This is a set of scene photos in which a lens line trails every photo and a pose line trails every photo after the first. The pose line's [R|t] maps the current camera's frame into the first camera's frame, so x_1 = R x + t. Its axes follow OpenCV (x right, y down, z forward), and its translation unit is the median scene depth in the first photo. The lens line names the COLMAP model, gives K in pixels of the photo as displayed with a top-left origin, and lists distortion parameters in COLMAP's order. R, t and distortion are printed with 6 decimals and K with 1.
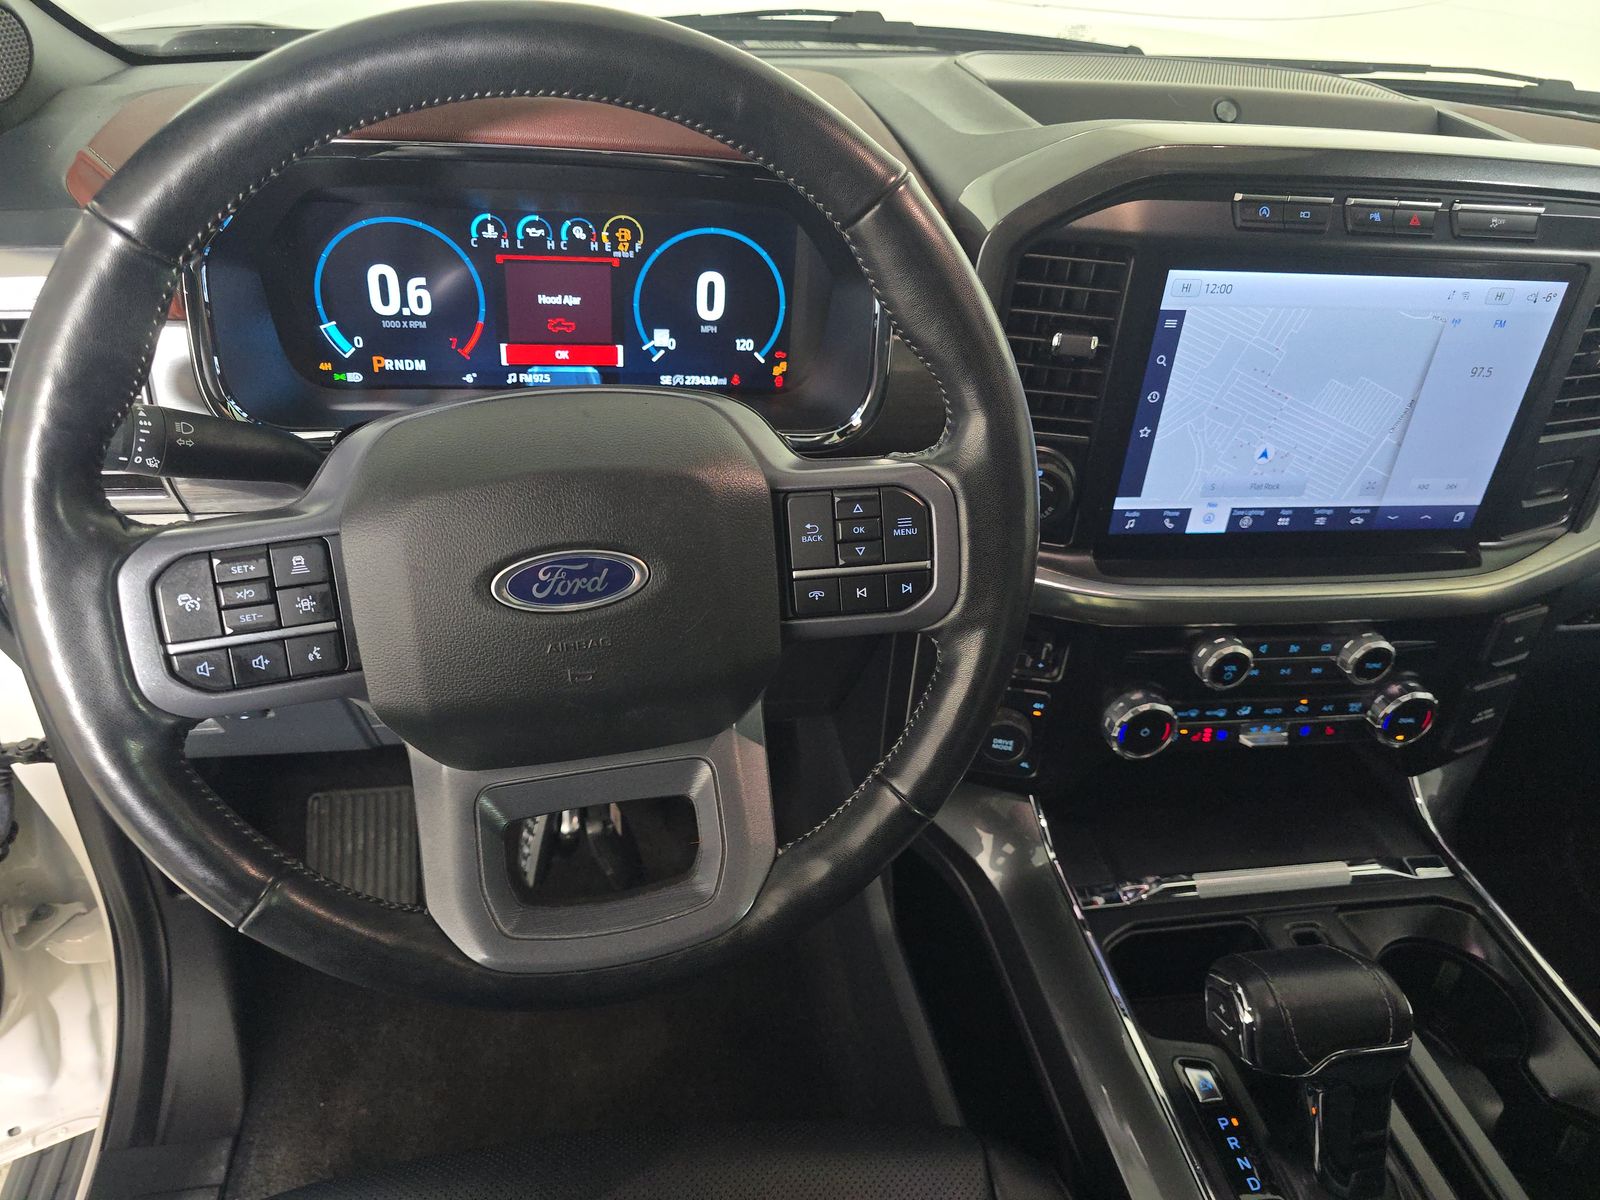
lens RADIAL K [[1084.6, 0, 795.8], [0, 1084.6, 592.8], [0, 0, 1]] dist [0.037356, -0.022653]
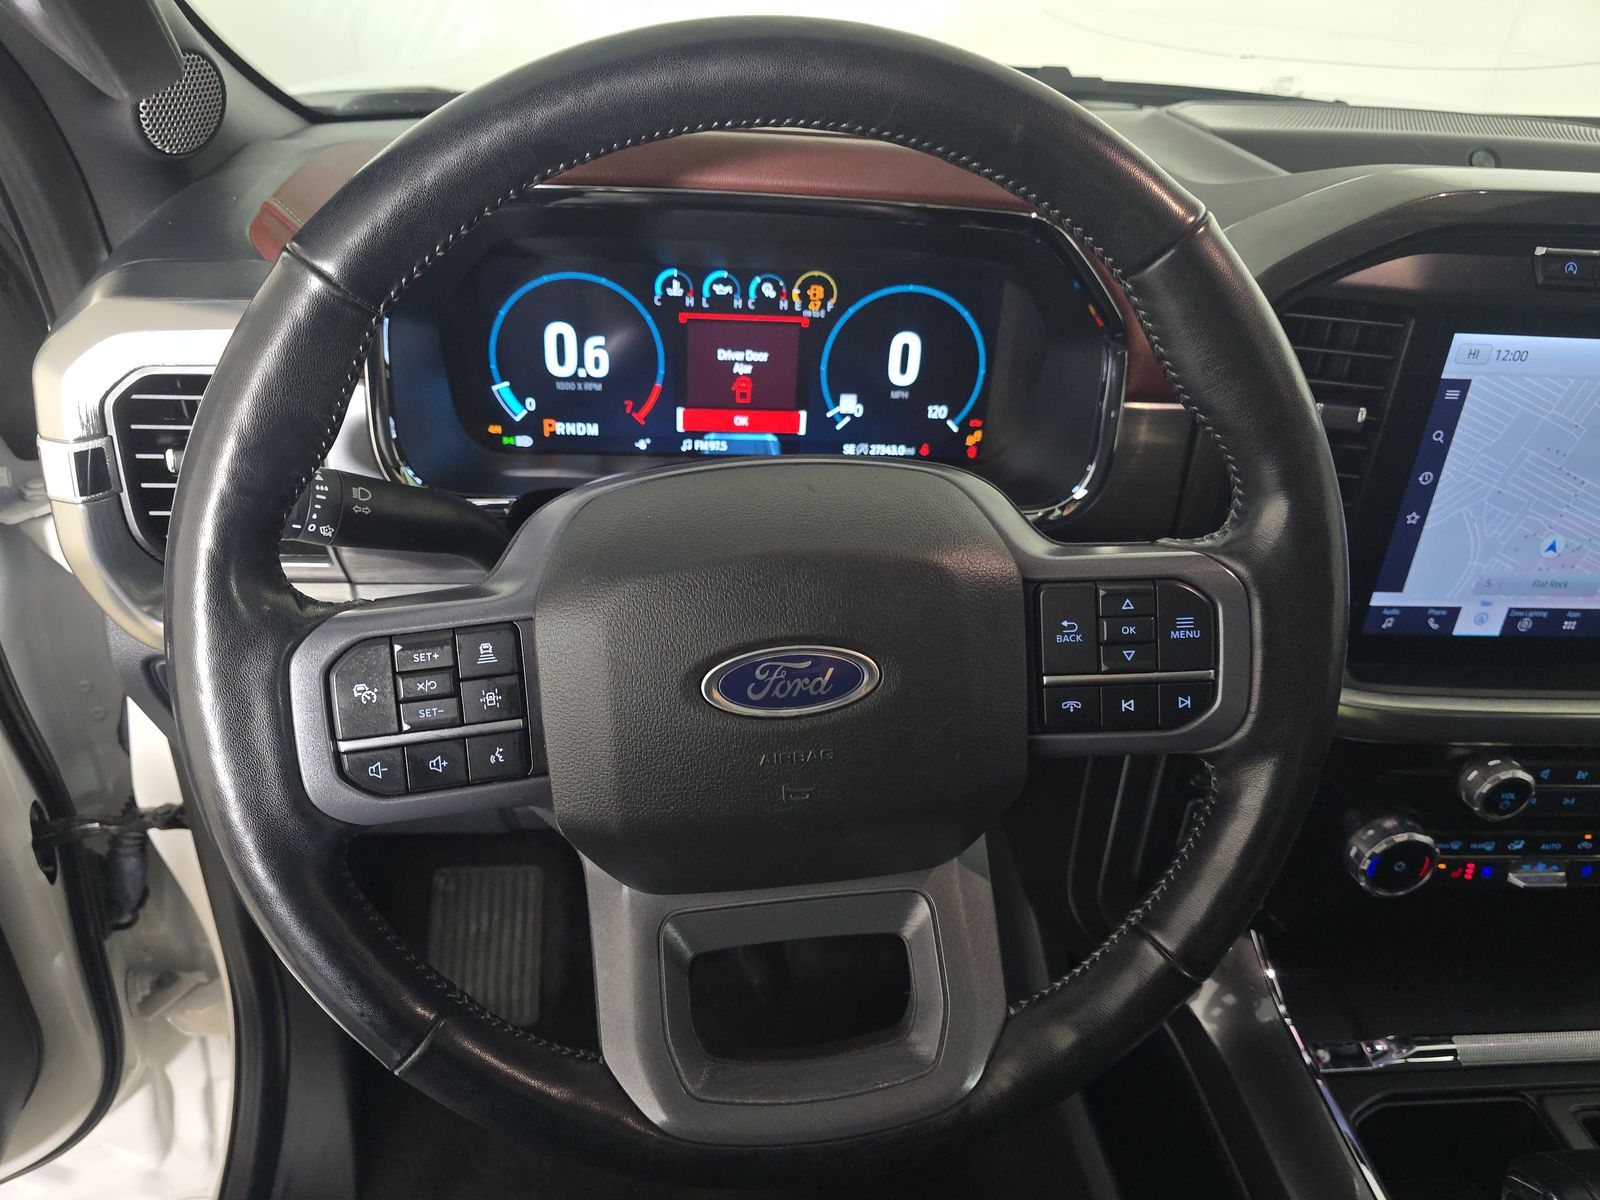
lens RADIAL K [[1084.6, 0, 801.4], [0, 1084.6, 599.3], [0, 0, 1]] dist [0.037356, -0.022653]
pose [[0.995966, 0.029252, -0.084831, -0.085043], [-0.033943, 0.997943, -0.054389, -0.019394], [0.083066, 0.057049, 0.994910, 0.098696]]
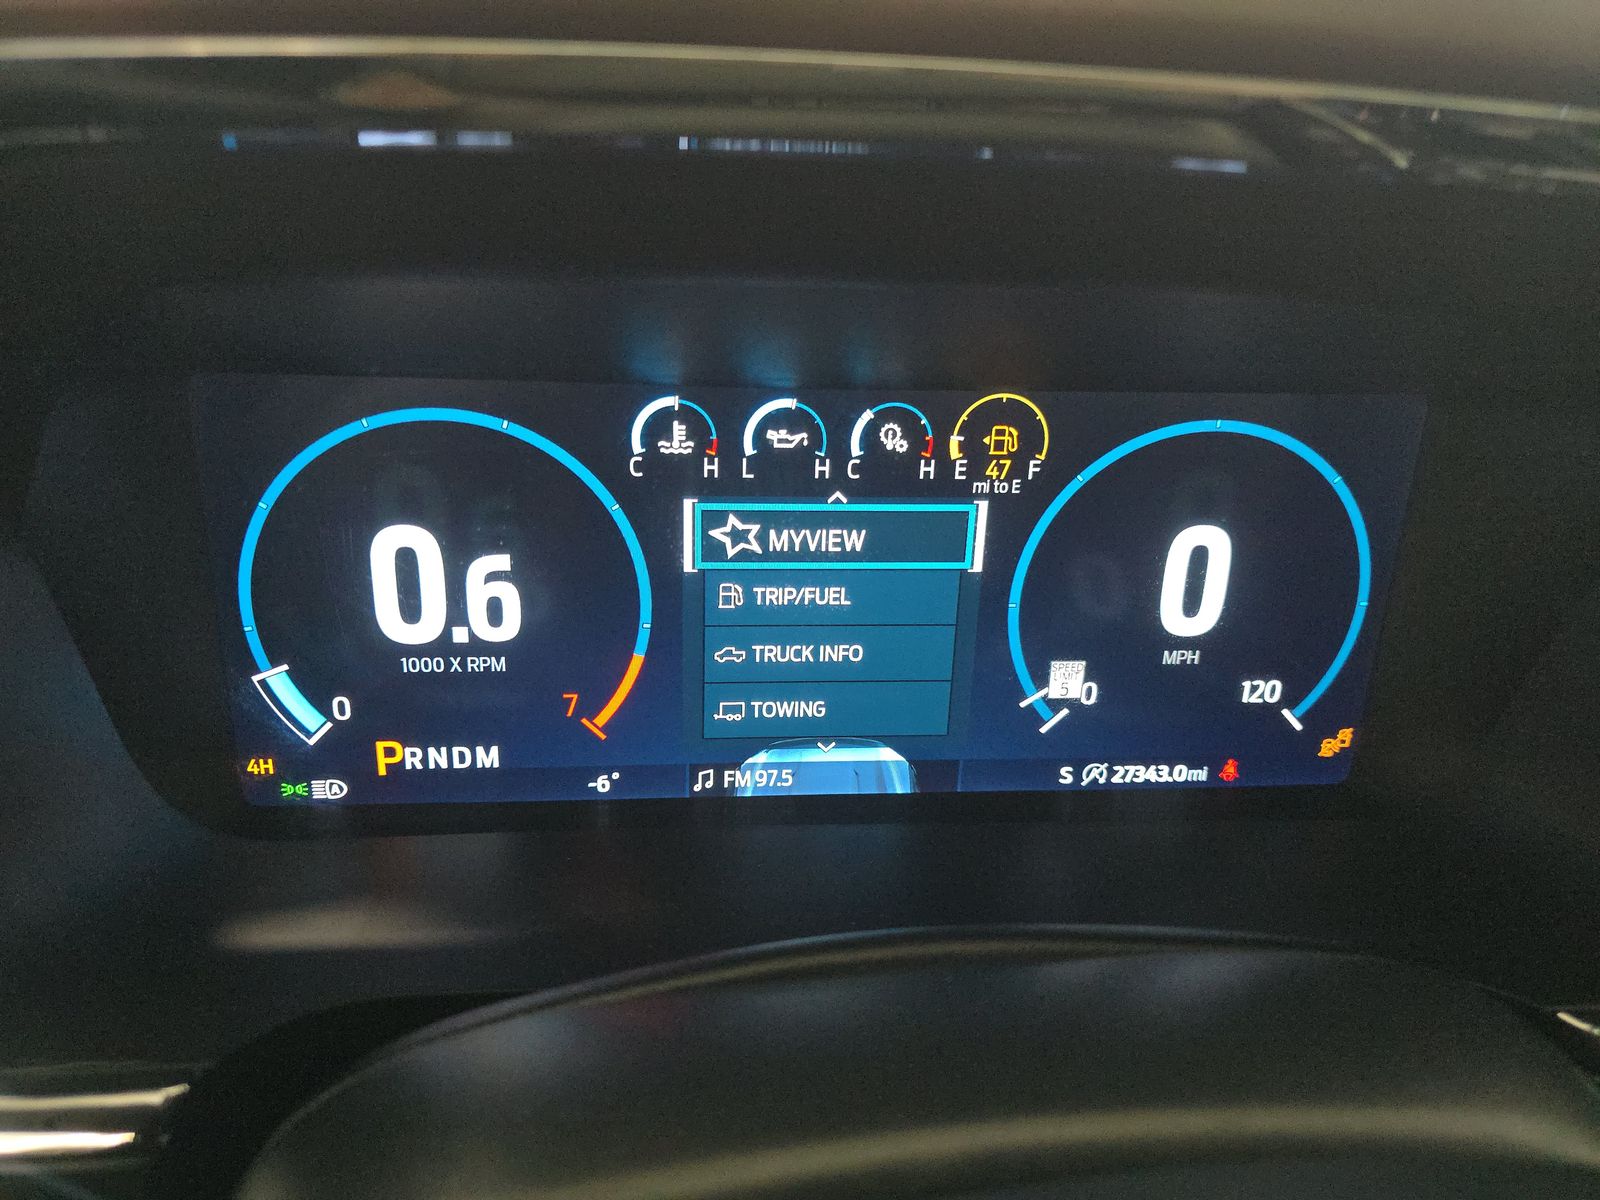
lens RADIAL K [[1084.6, 0, 787.0], [0, 1084.6, 594.1], [0, 0, 1]] dist [0.037356, -0.022653]
pose [[0.995104, -0.004579, -0.098722, -0.198558], [-0.013574, 0.983127, -0.182422, -0.201885], [0.097892, 0.182869, 0.978252, 0.620152]]
